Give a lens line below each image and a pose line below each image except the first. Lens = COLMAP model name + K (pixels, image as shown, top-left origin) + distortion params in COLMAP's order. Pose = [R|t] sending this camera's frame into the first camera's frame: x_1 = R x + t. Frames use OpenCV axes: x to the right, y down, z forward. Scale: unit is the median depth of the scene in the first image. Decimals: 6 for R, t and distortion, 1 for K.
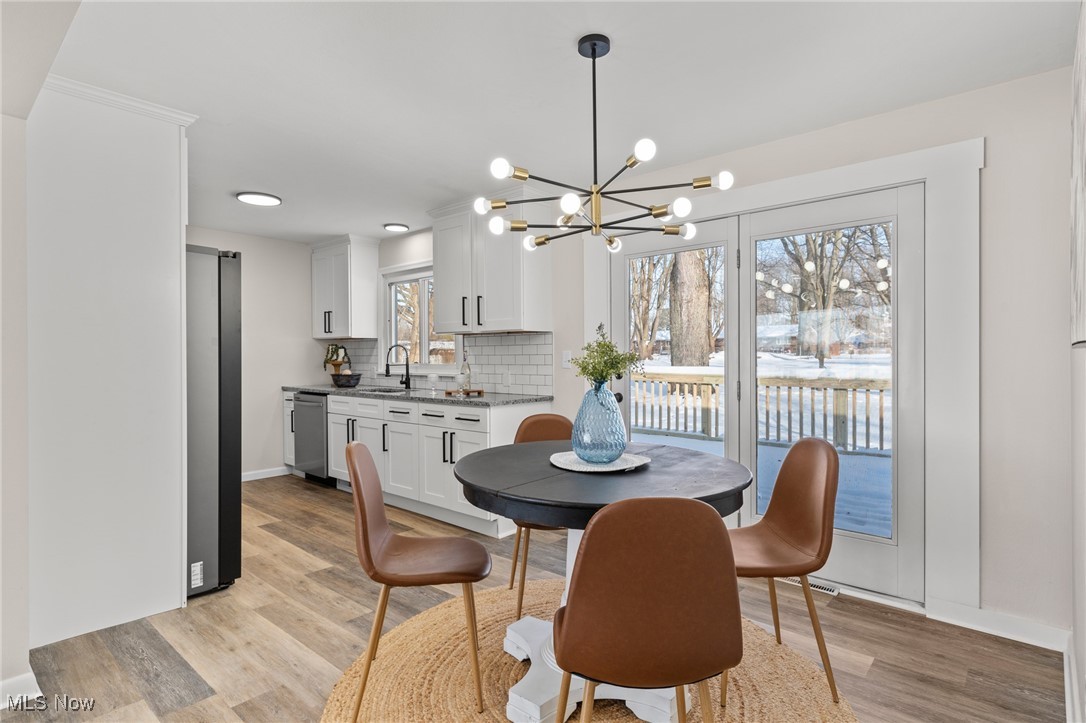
lens RADIAL K [[567.6, 0, 546.4], [0, 567.6, 358.6], [0, 0, 1]] dist [-0.003059, -0.000102]
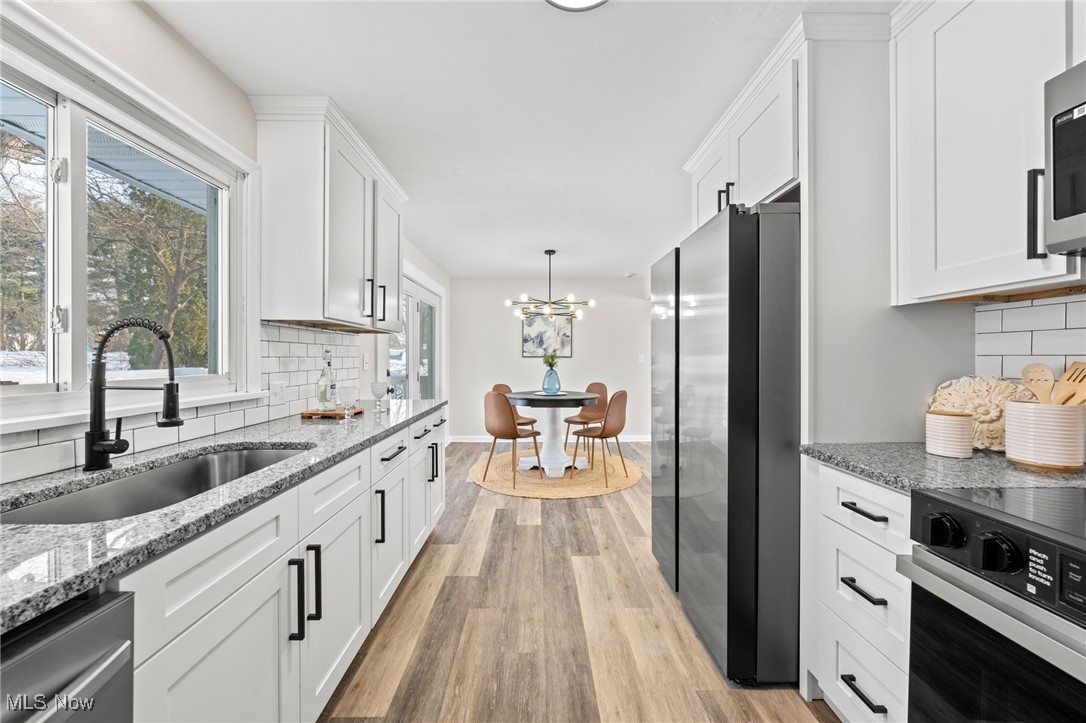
lens RADIAL K [[394.5, 0, 542.1], [0, 394.5, 357.1], [0, 0, 1]] dist [-0.000334, -0.000032]
pose [[-0.680247, 0.001879, 0.732981, -0.903696], [0.003699, 0.999993, 0.000869, -0.008423], [-0.732974, 0.003302, -0.680249, 1.583236]]
